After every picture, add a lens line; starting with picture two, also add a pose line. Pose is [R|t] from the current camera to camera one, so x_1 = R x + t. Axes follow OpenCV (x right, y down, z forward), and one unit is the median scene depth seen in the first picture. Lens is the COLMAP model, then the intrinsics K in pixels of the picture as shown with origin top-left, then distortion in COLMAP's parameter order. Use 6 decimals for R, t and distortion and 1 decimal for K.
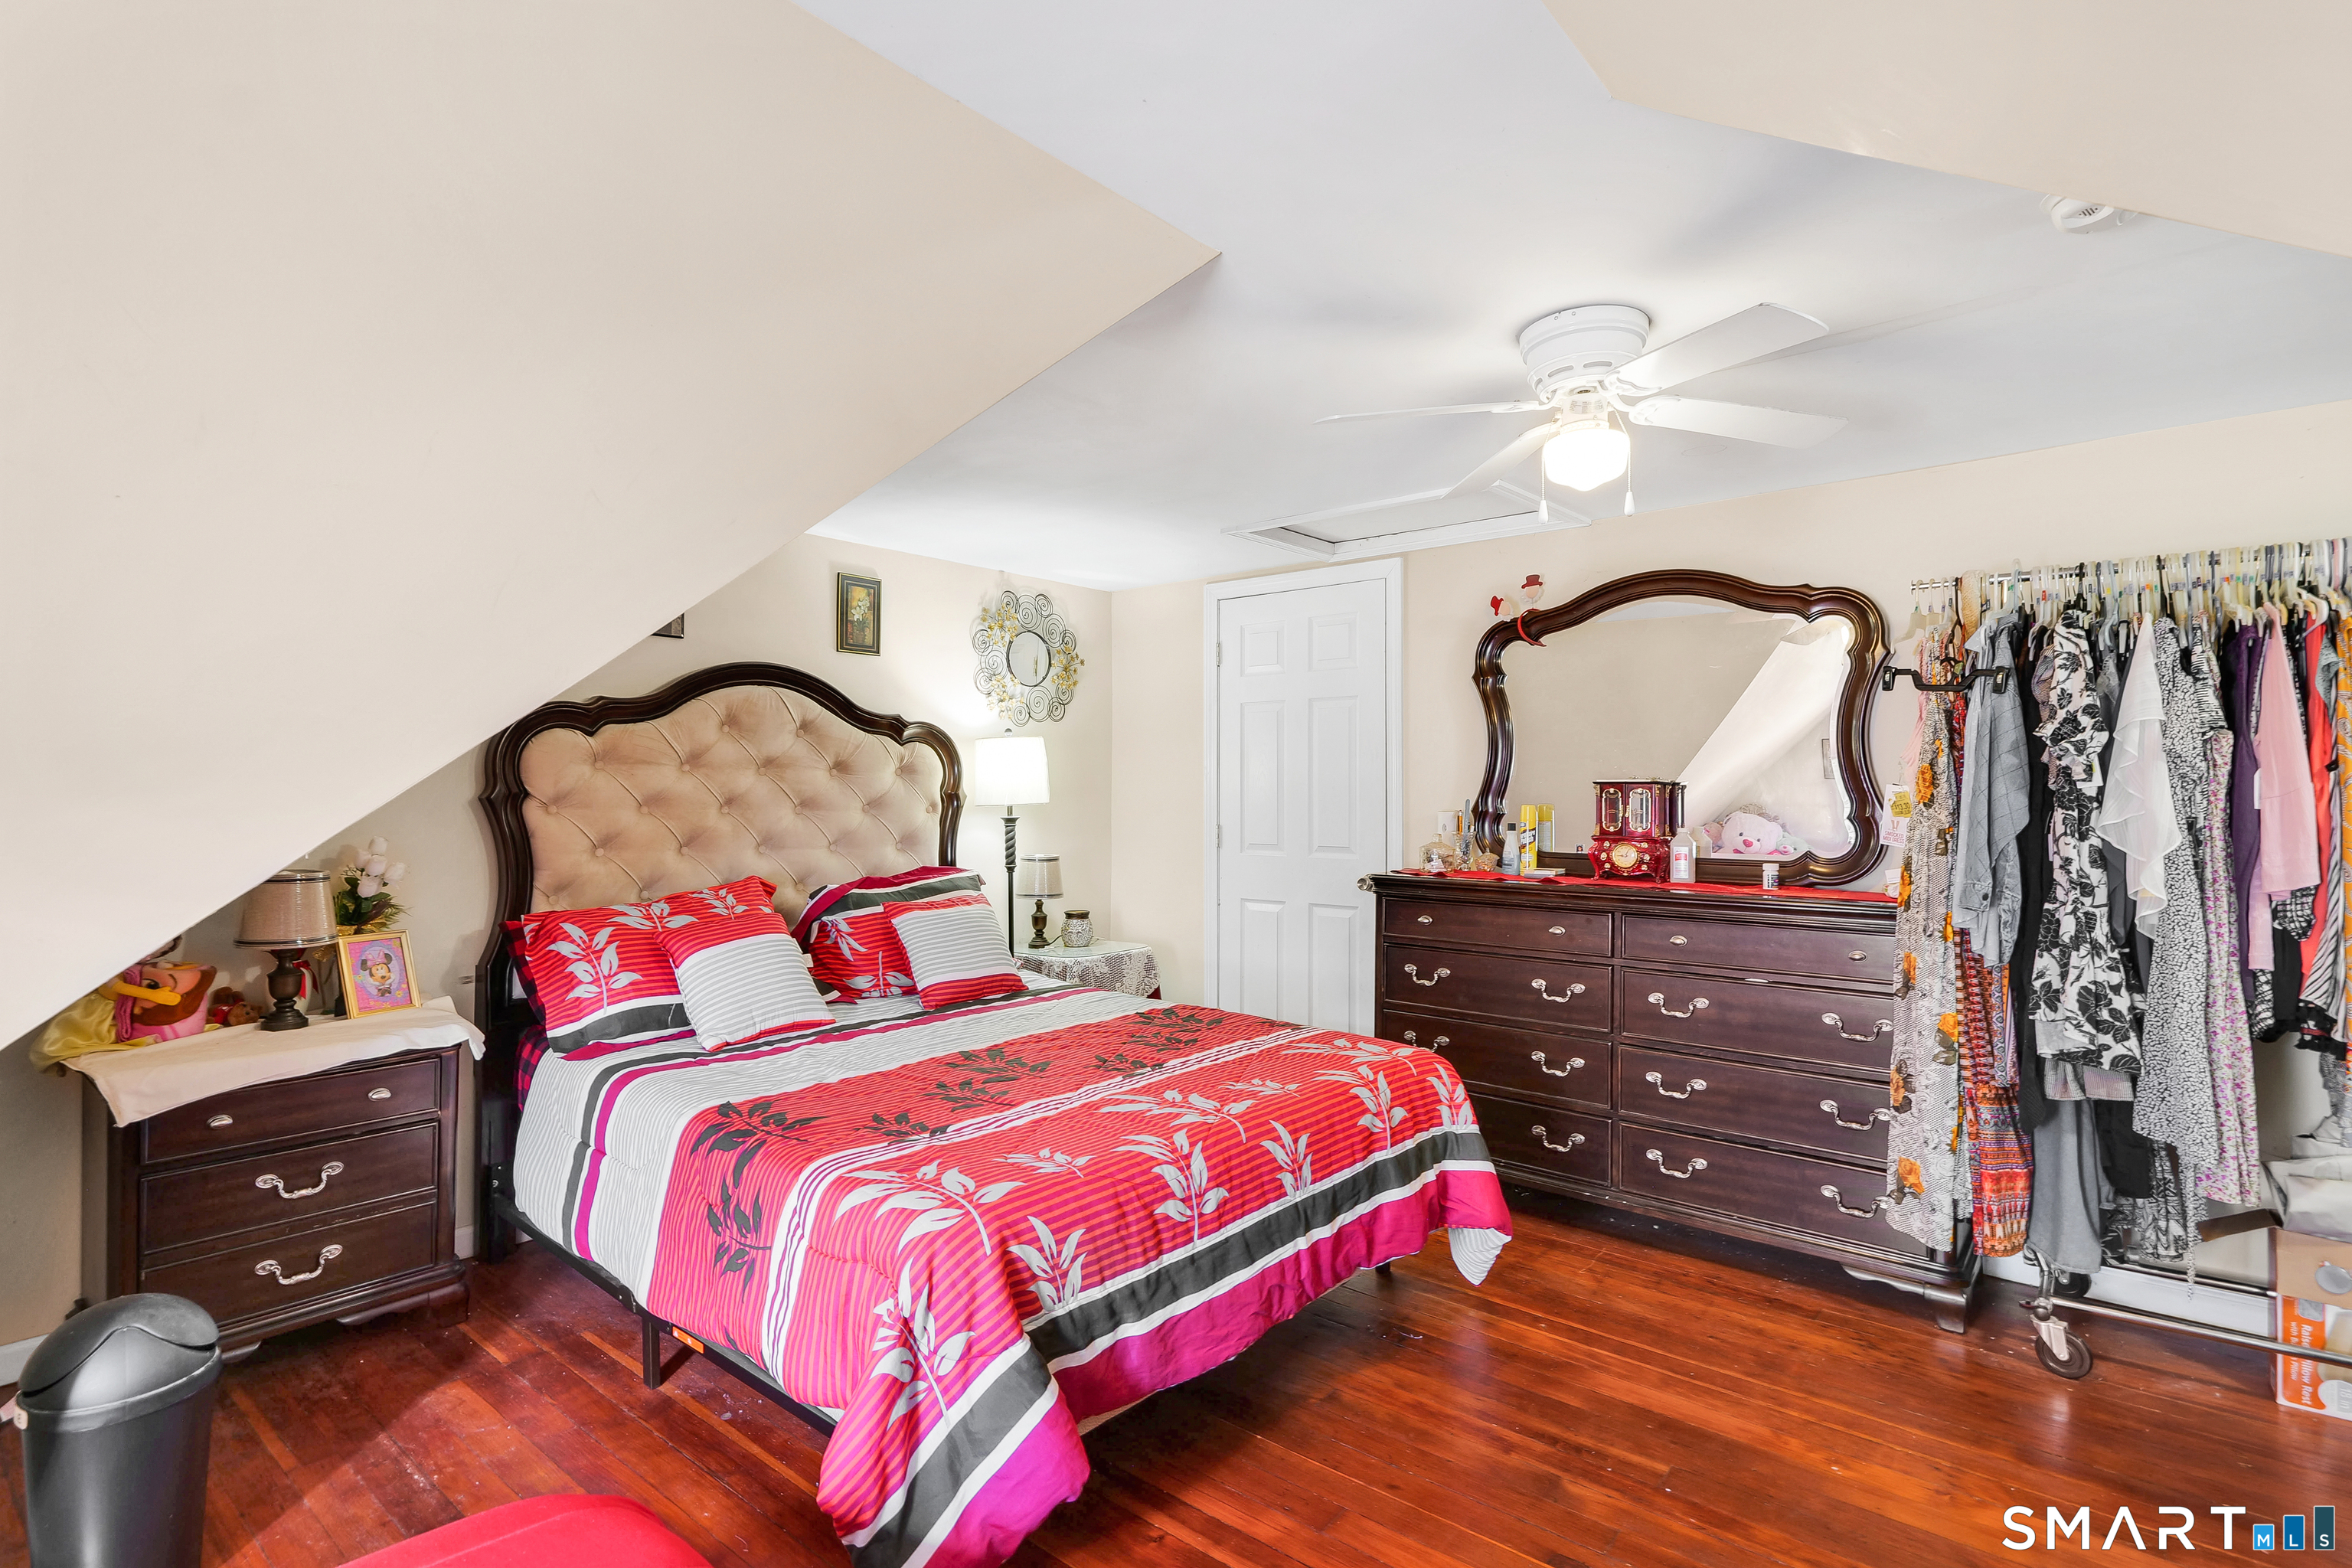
lens RADIAL K [[1077.6, 0, 1175.3], [0, 1077.6, 781.5], [0, 0, 1]] dist [-0.001722, -0.000709]
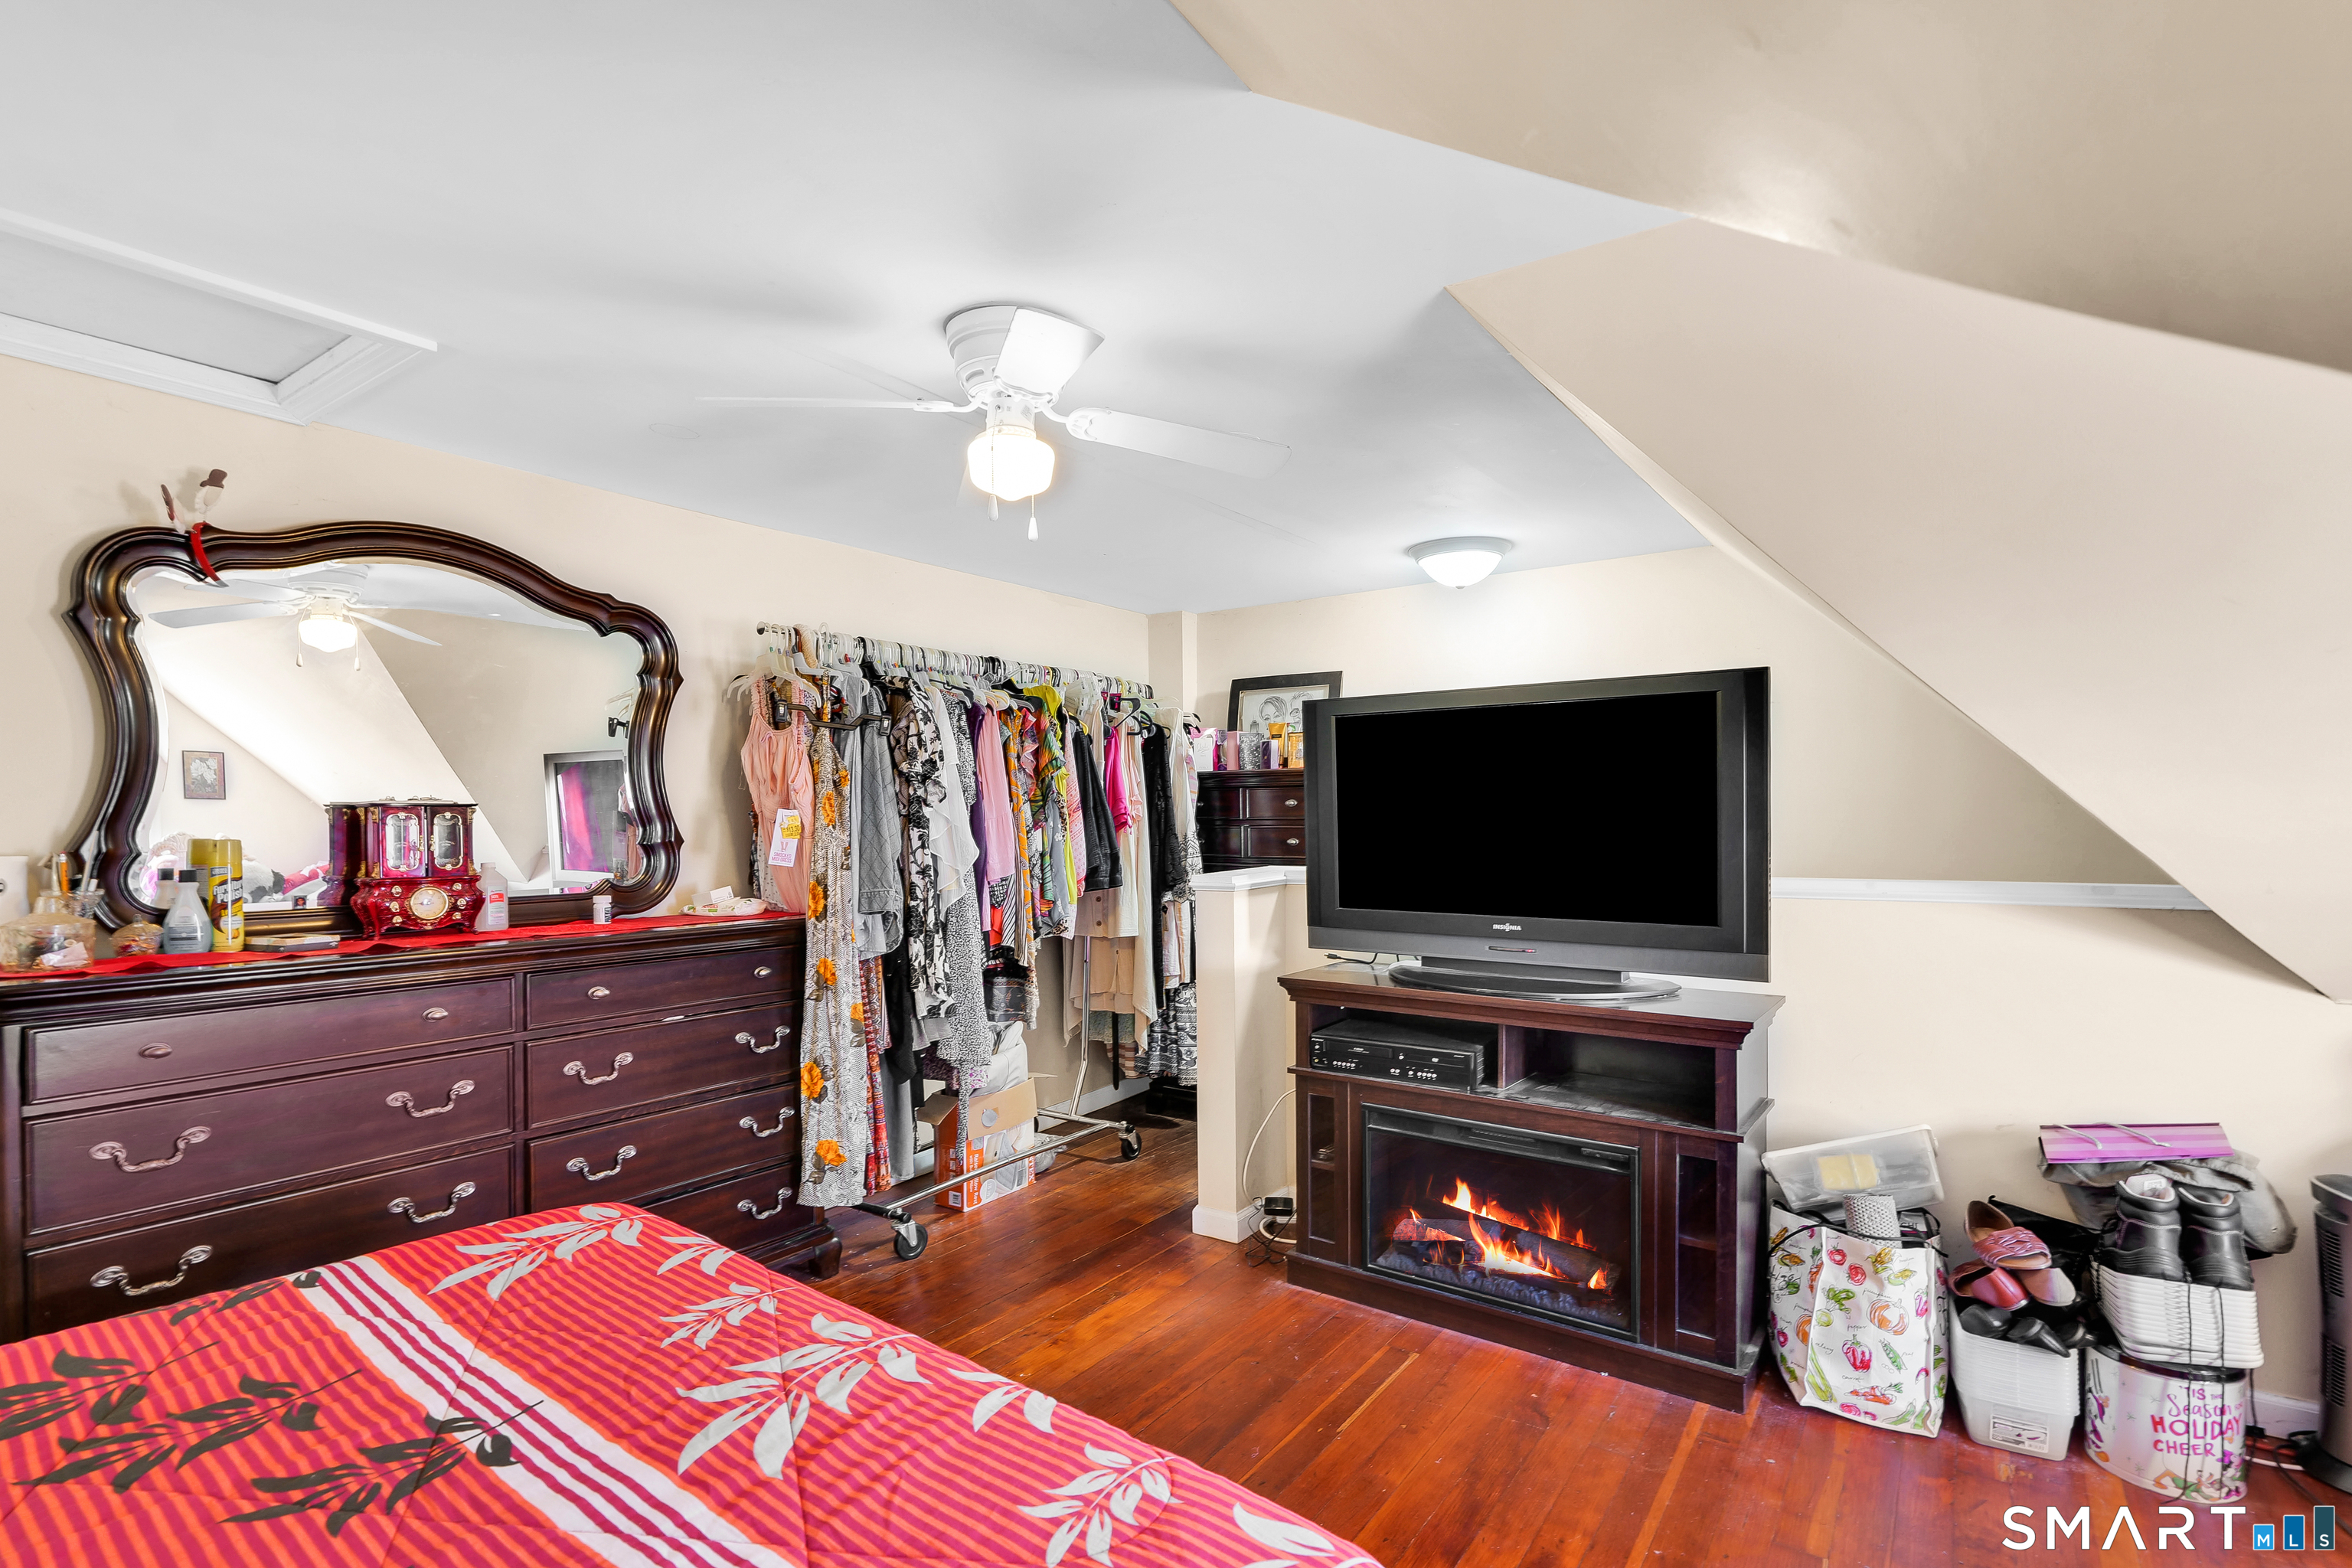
lens RADIAL K [[1077.6, 0, 1150.2], [0, 1077.6, 829.0], [0, 0, 1]] dist [-0.001722, -0.000709]
pose [[-0.046923, -0.011477, 0.998833, -0.358114], [-0.007550, 0.999910, 0.011135, 0.005856], [-0.998870, -0.007019, -0.047005, 0.549742]]
